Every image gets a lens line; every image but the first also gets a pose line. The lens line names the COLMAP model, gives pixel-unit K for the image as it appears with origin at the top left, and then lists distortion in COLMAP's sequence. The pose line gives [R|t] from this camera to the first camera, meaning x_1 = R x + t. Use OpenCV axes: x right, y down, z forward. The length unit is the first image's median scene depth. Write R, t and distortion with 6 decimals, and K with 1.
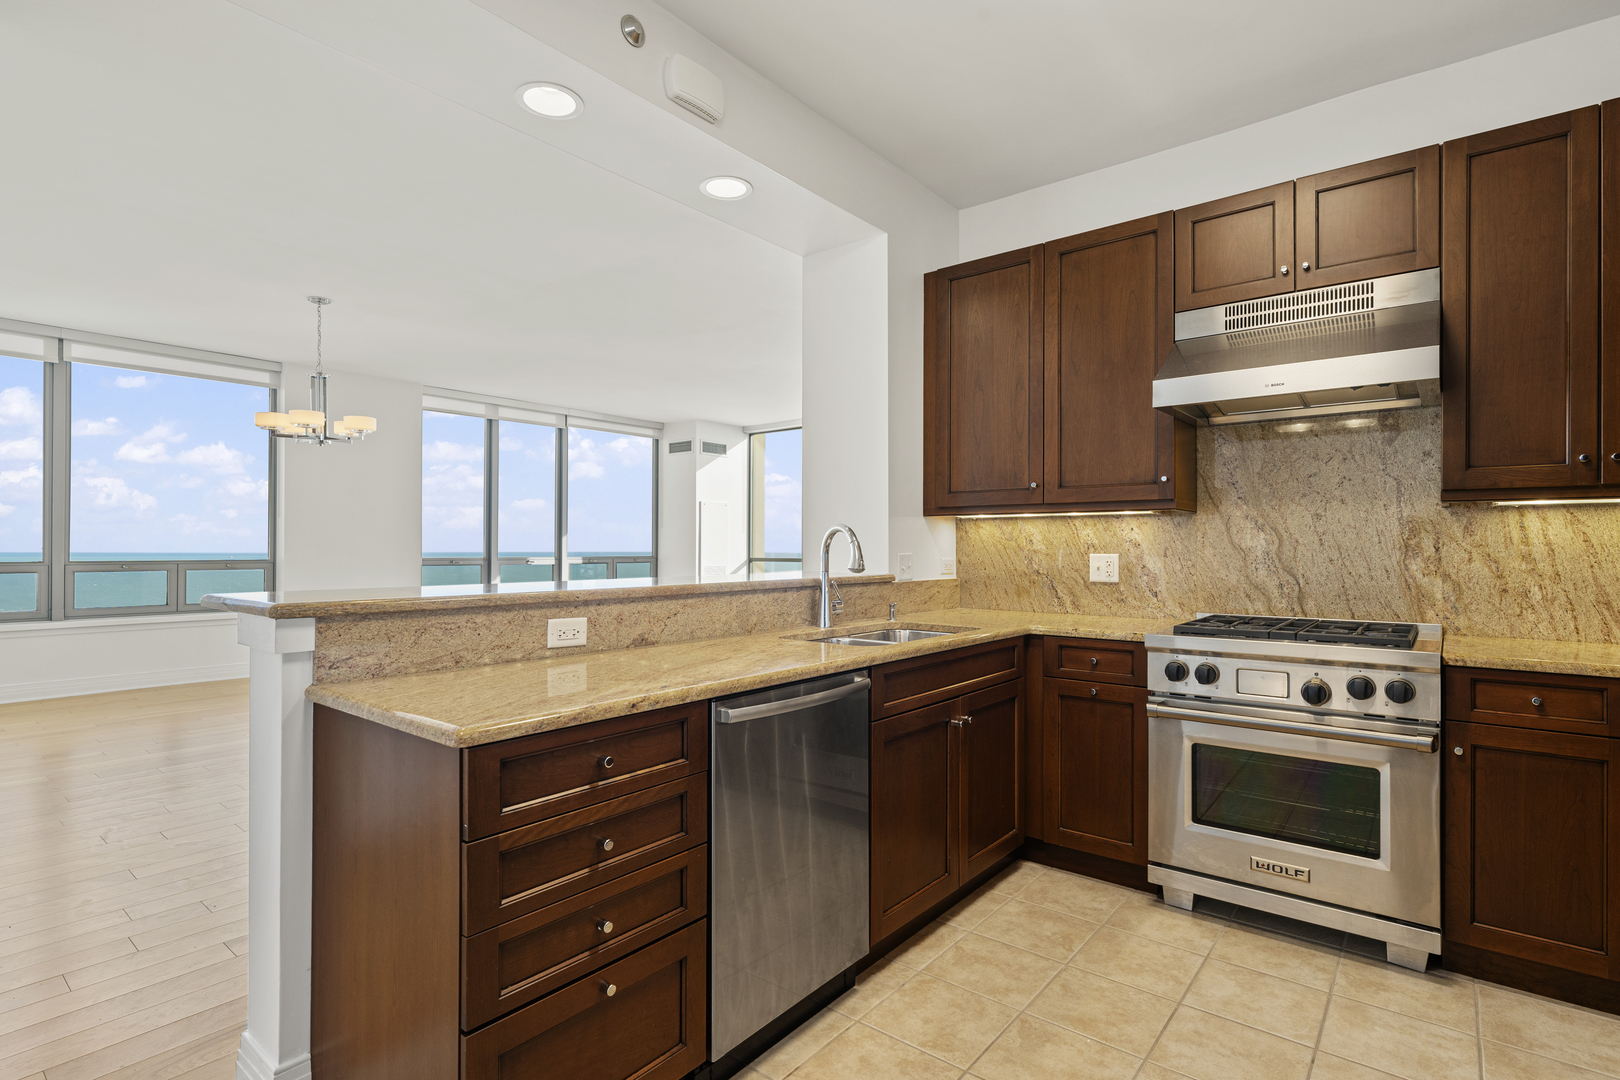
lens RADIAL K [[801.3, 0, 810.0], [0, 801.3, 540.0], [0, 0, 1]] dist [0.002465, 0.000080]
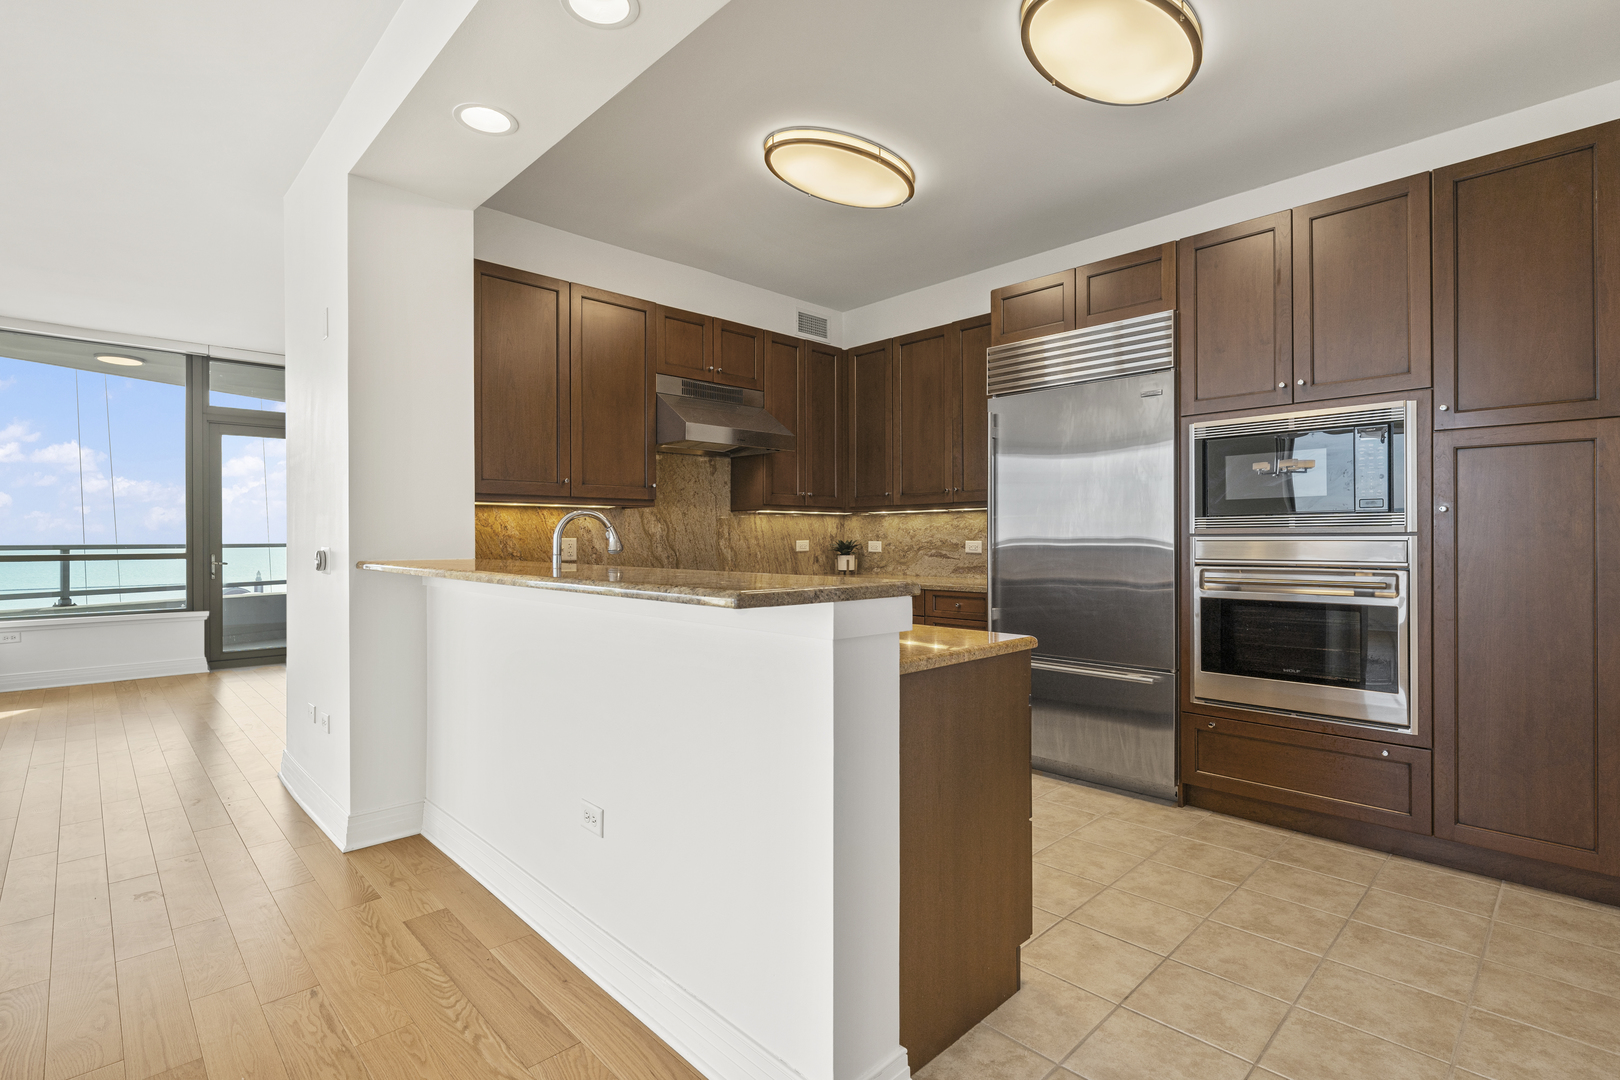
lens RADIAL K [[755.7, 0, 809.1], [0, 755.7, 535.4], [0, 0, 1]] dist [-0.000181, 0.000243]
pose [[0.119453, 0.000448, 0.992840, -0.959458], [-0.005391, 0.999985, 0.000197, 0.013631], [-0.992825, -0.005376, 0.119454, 0.602919]]
